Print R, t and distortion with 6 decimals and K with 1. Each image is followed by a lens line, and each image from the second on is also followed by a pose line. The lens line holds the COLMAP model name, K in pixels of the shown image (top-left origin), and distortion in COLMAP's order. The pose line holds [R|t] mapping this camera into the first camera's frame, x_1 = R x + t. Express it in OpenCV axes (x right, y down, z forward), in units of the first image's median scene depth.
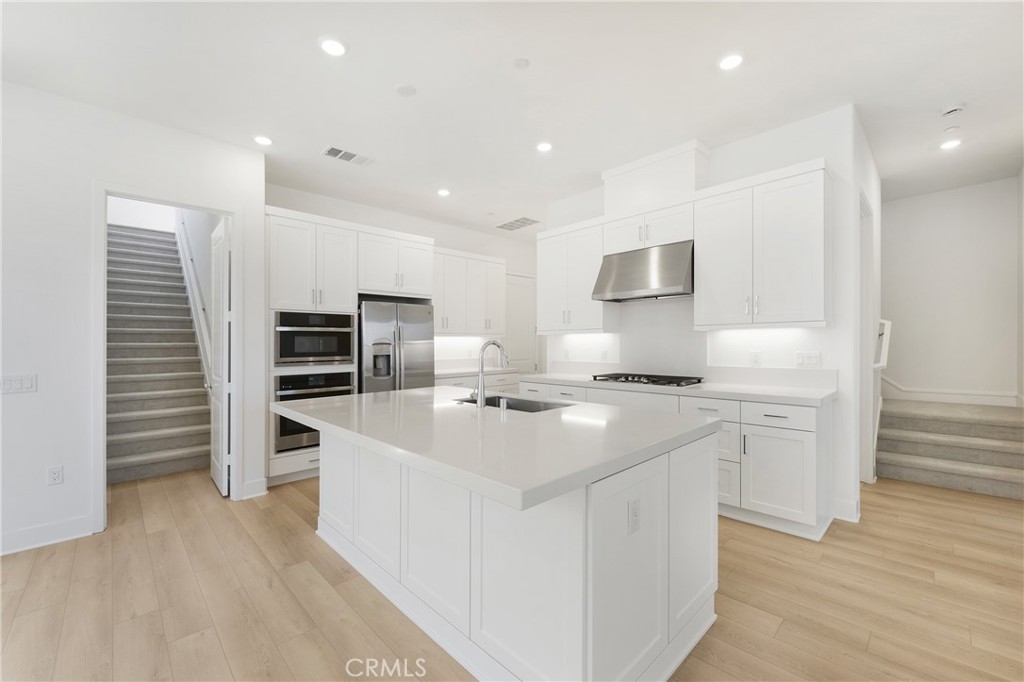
lens RADIAL K [[407.2, 0, 479.6], [0, 407.2, 339.7], [0, 0, 1]] dist [-0.006394, -0.000163]
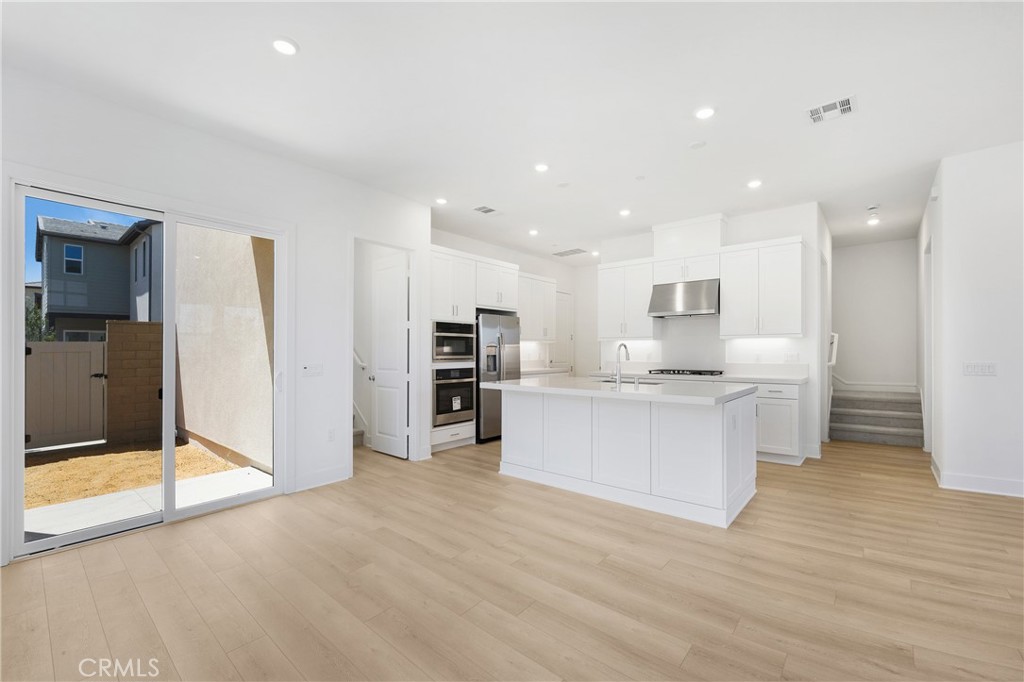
lens RADIAL K [[419.9, 0, 512.0], [0, 419.9, 341.0], [0, 0, 1]] dist [0.000702, 0.000122]
pose [[0.991080, 0.009476, 0.132929, -0.375278], [-0.007651, 0.999869, -0.014229, 0.011274], [-0.133047, 0.013085, 0.991023, -0.370308]]
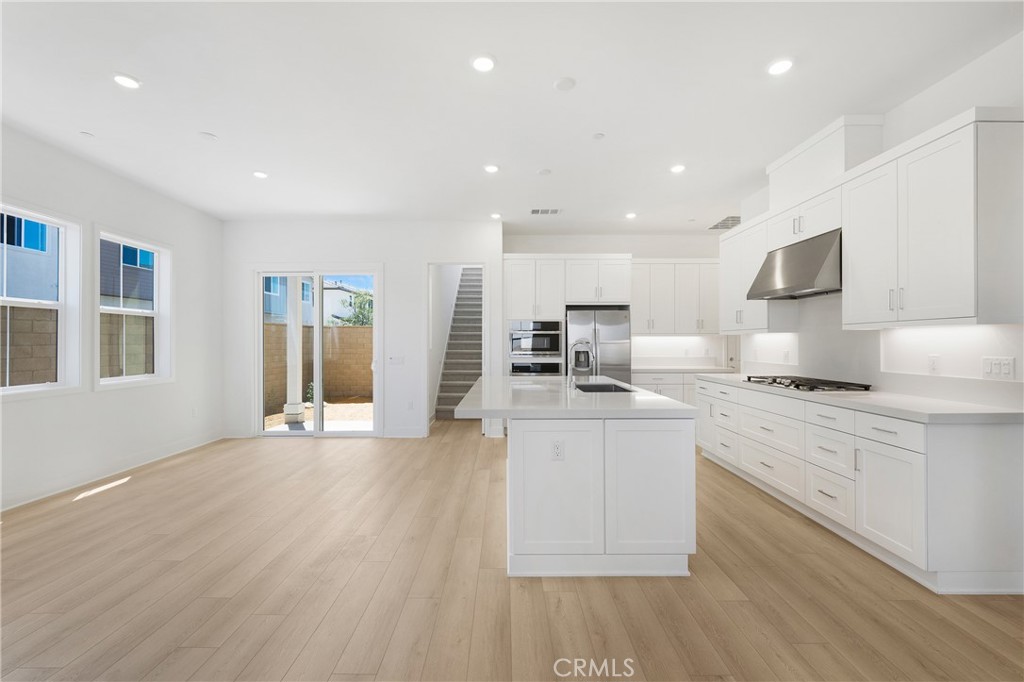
lens RADIAL K [[385.9, 0, 500.1], [0, 385.9, 340.4], [0, 0, 1]] dist [0.000856, 0.000047]
pose [[0.737706, 0.002889, -0.675116, 0.425295], [0.001297, 0.999983, 0.005696, -0.004711], [0.675121, -0.005078, 0.737689, -0.099365]]
